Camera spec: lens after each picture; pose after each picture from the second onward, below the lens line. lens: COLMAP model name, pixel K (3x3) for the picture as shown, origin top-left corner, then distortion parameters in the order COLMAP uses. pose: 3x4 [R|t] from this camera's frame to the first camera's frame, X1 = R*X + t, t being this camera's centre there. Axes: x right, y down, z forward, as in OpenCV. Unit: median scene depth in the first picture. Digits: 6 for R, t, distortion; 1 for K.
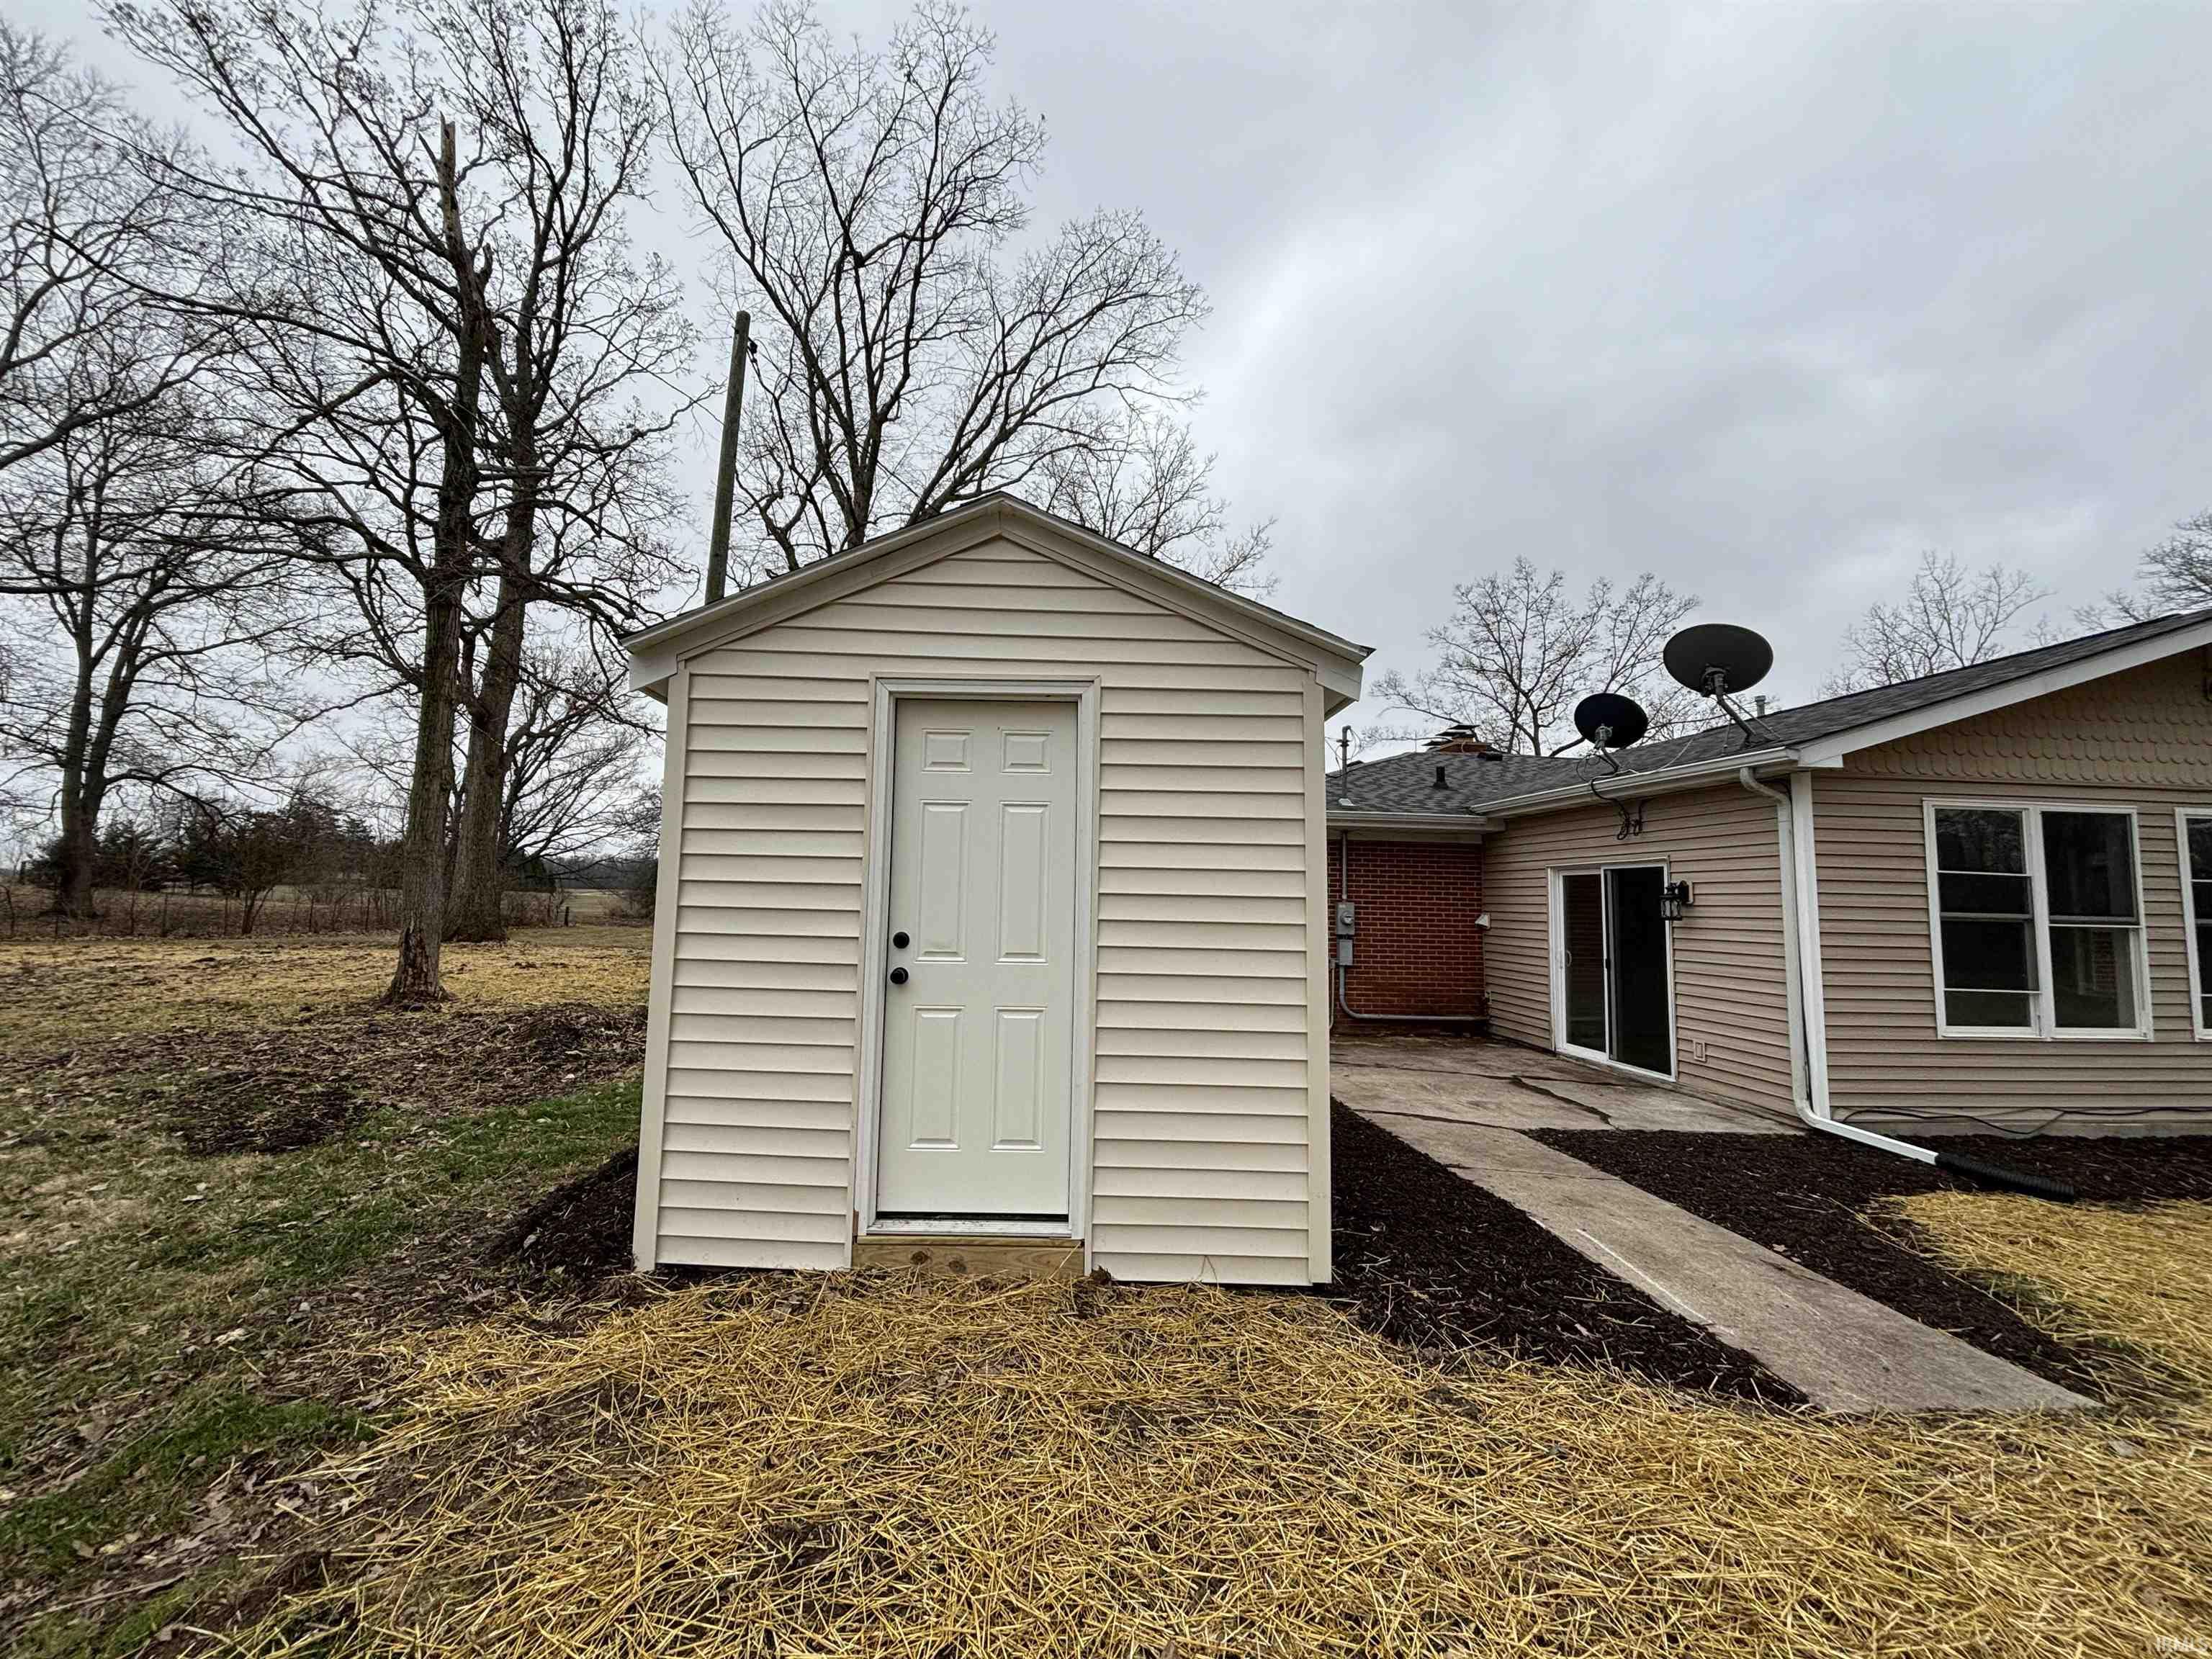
lens RADIAL K [[905.6, 0, 1106.0], [0, 905.6, 829.5], [0, 0, 1]] dist [-0.008350, -0.000021]
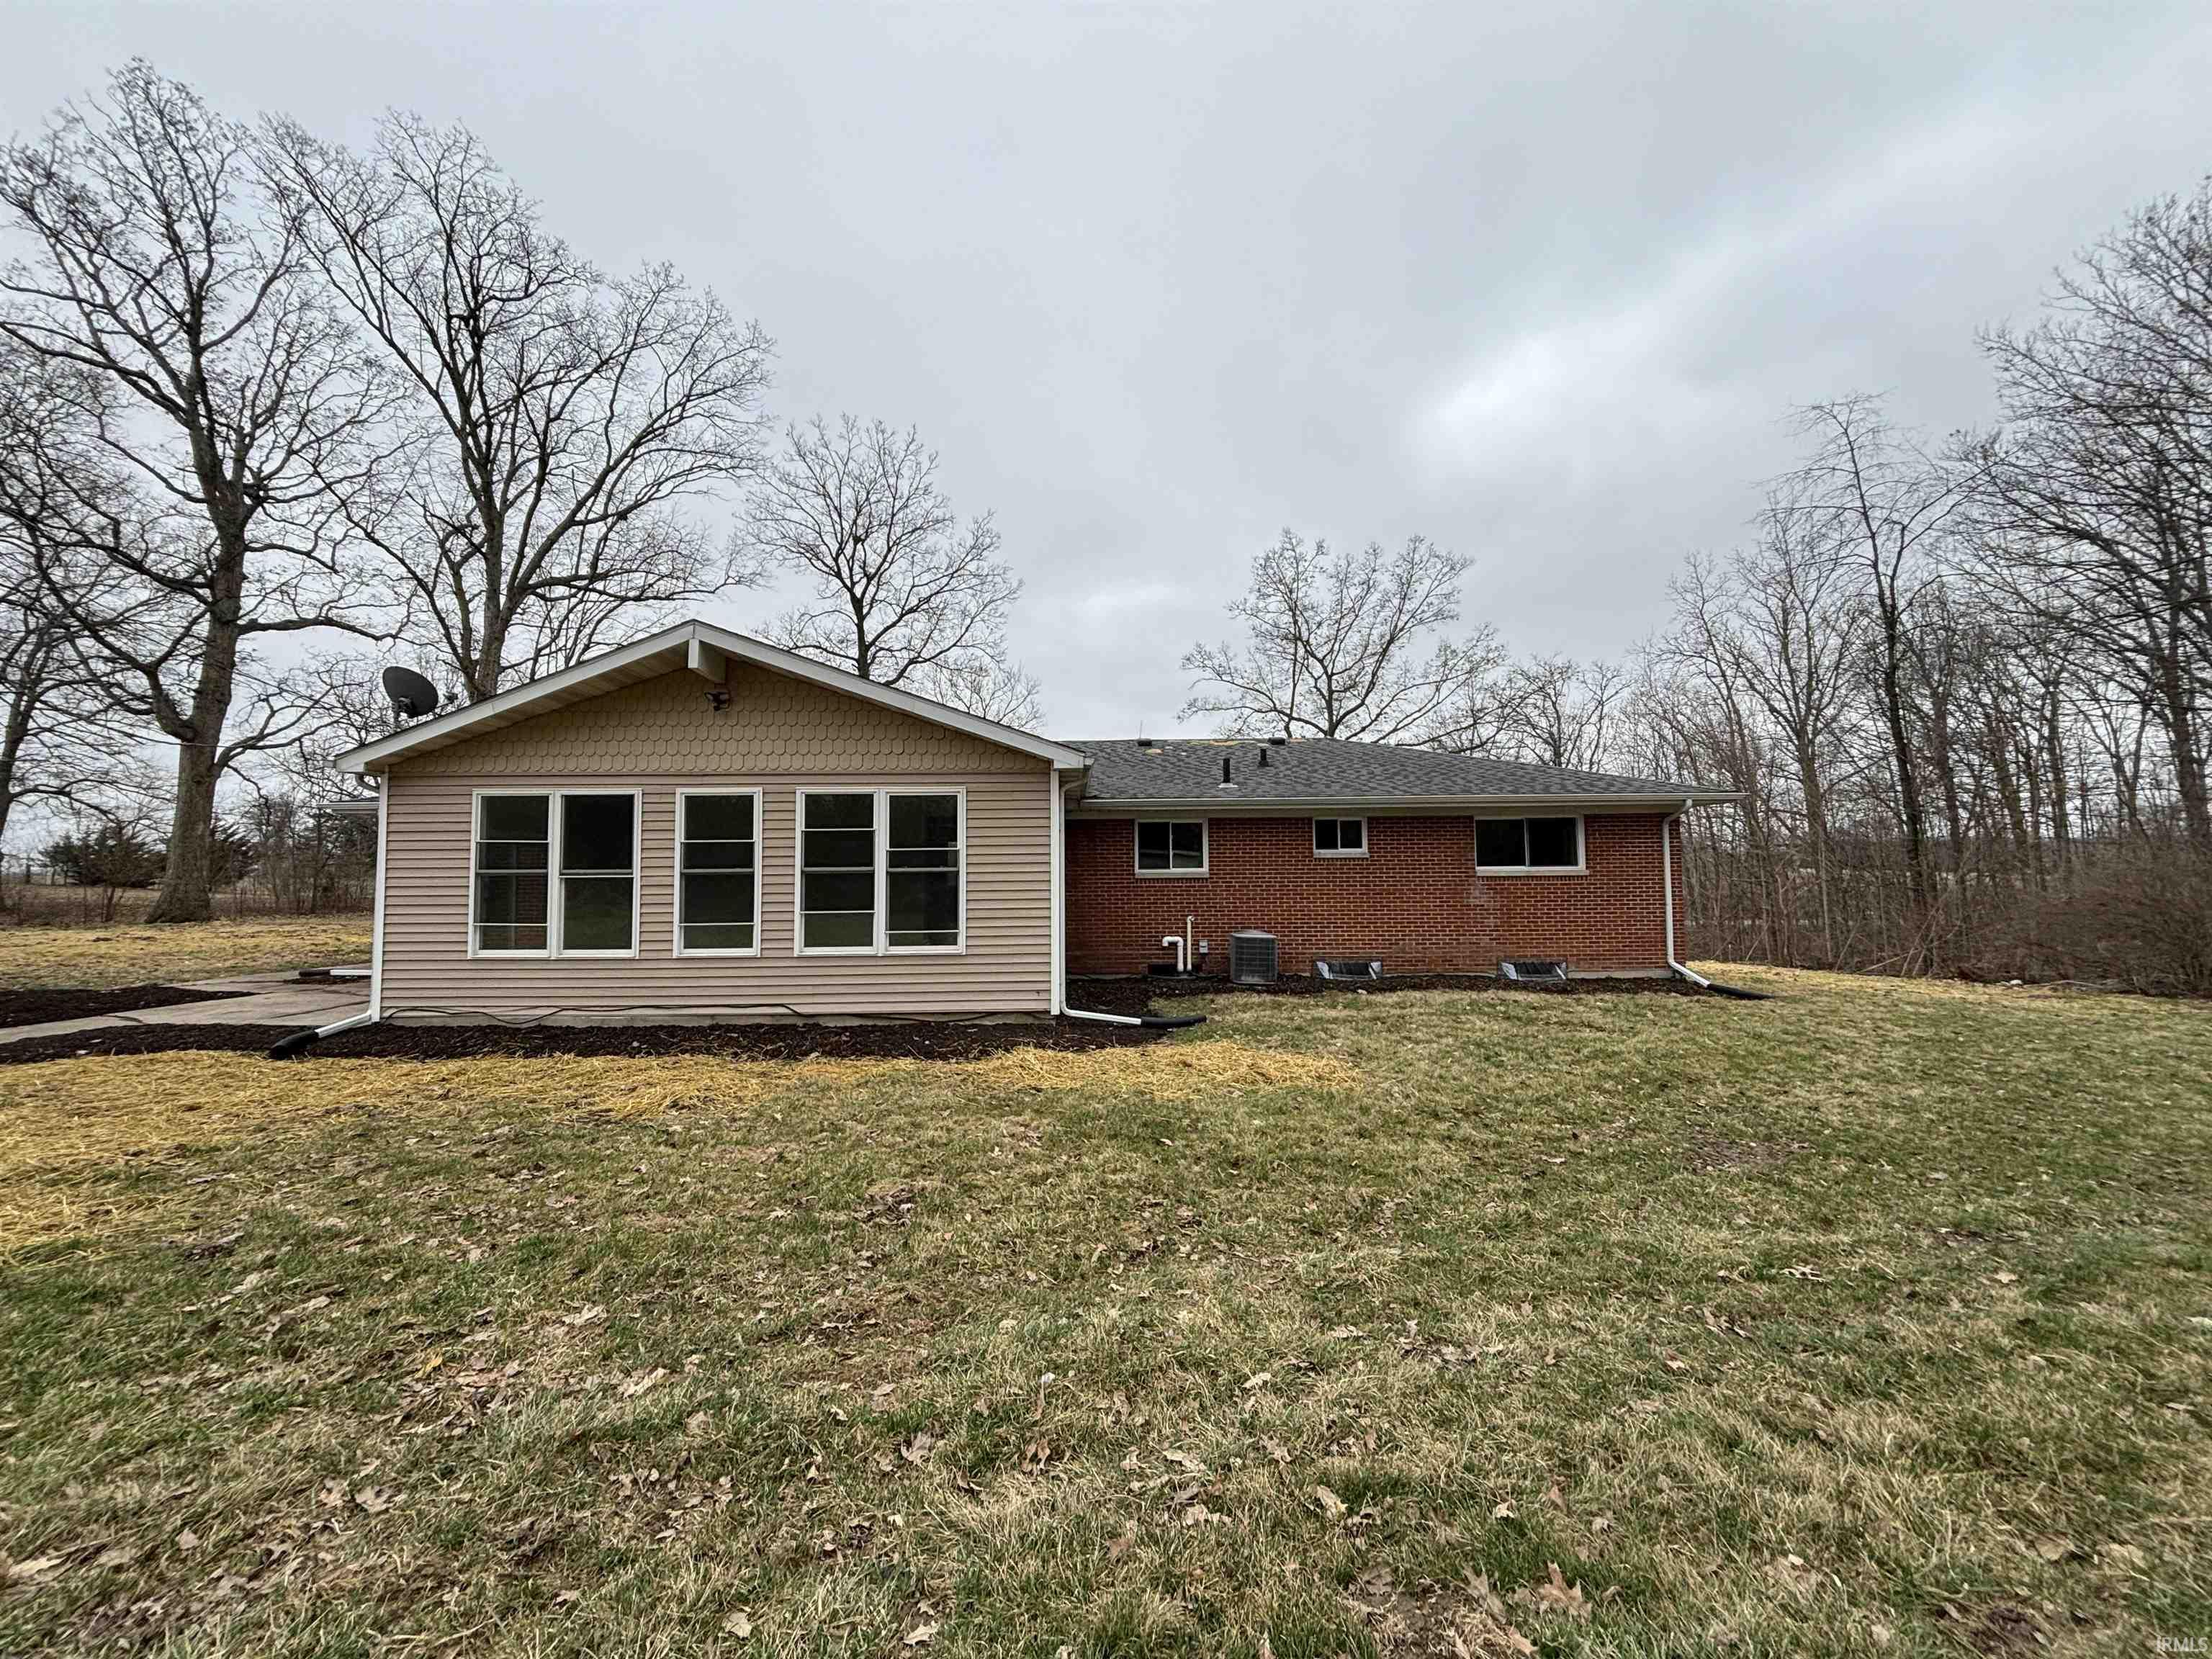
lens RADIAL K [[905.6, 0, 1106.0], [0, 905.6, 829.5], [0, 0, 1]] dist [-0.008350, -0.000021]
pose [[0.997341, -0.035766, -0.063494, 1.966788], [0.037607, 0.998899, 0.028045, 0.025526], [0.062421, -0.030358, 0.997588, -0.340629]]
